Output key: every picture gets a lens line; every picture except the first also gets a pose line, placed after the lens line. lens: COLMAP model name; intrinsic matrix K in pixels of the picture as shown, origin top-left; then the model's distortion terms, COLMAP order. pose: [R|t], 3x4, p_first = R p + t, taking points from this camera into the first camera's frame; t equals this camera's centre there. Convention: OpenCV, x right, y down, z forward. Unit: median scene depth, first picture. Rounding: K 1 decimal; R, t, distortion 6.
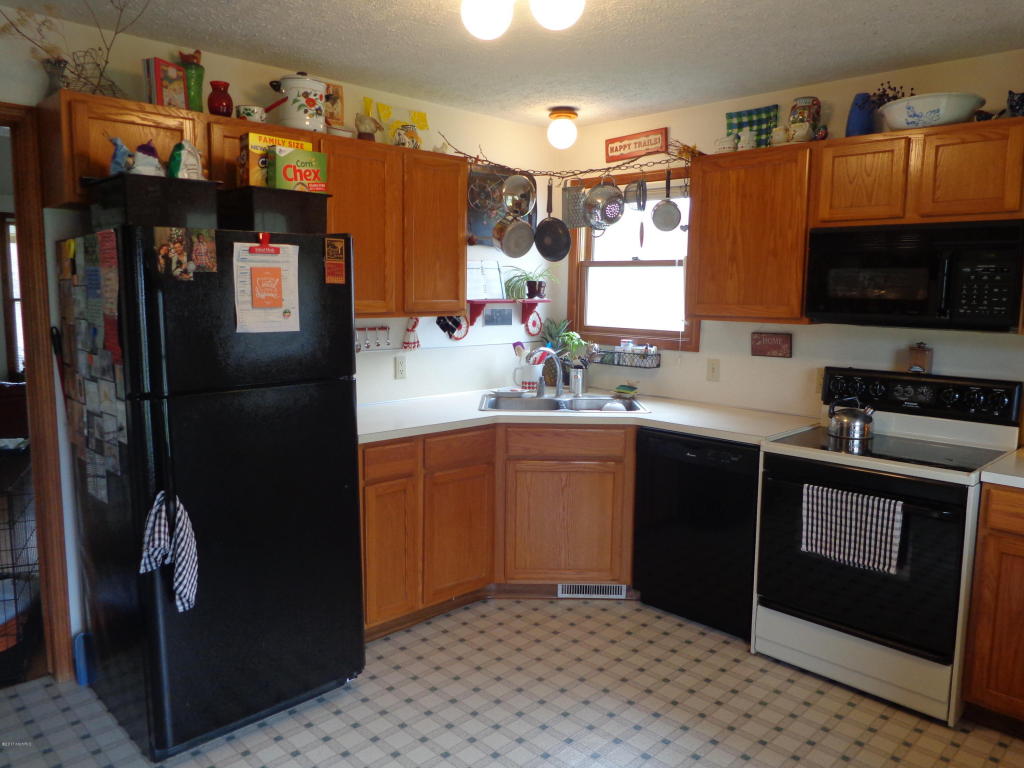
lens RADIAL K [[758.9, 0, 516.2], [0, 758.9, 382.6], [0, 0, 1]] dist [-0.009569, -0.002783]
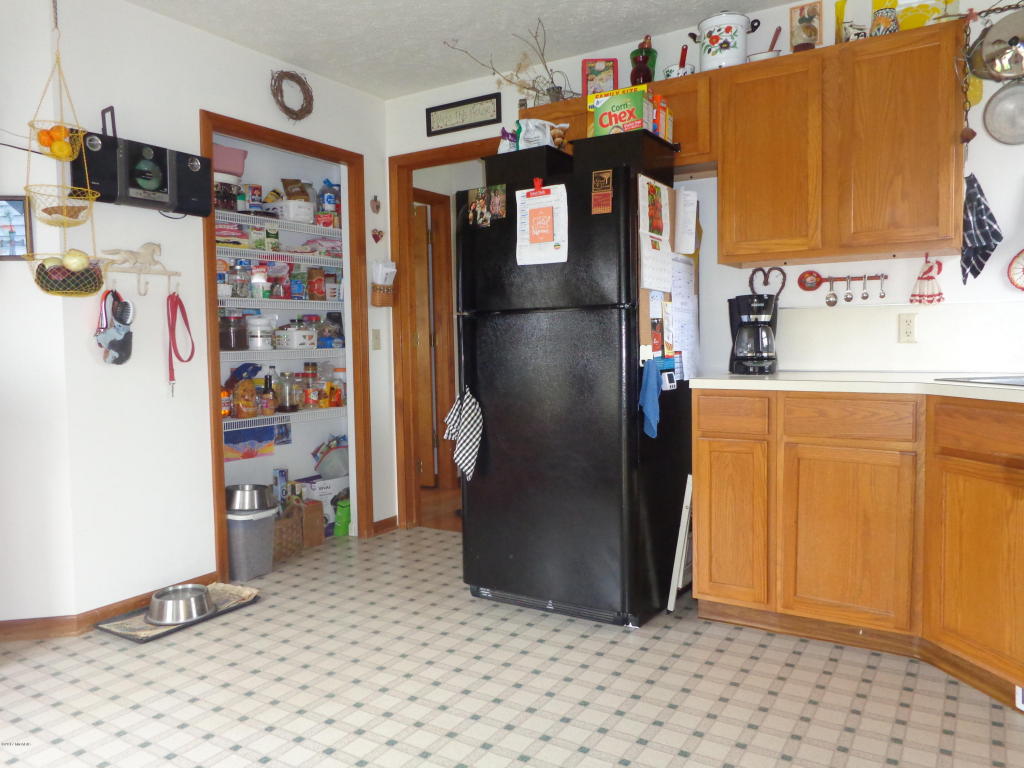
lens RADIAL K [[758.9, 0, 515.4], [0, 758.9, 386.6], [0, 0, 1]] dist [-0.009569, -0.002783]
pose [[0.217626, 0.040778, -0.975180, 0.750691], [-0.101964, 0.994610, 0.018836, 0.095698], [0.970692, 0.095334, 0.220611, 0.678453]]
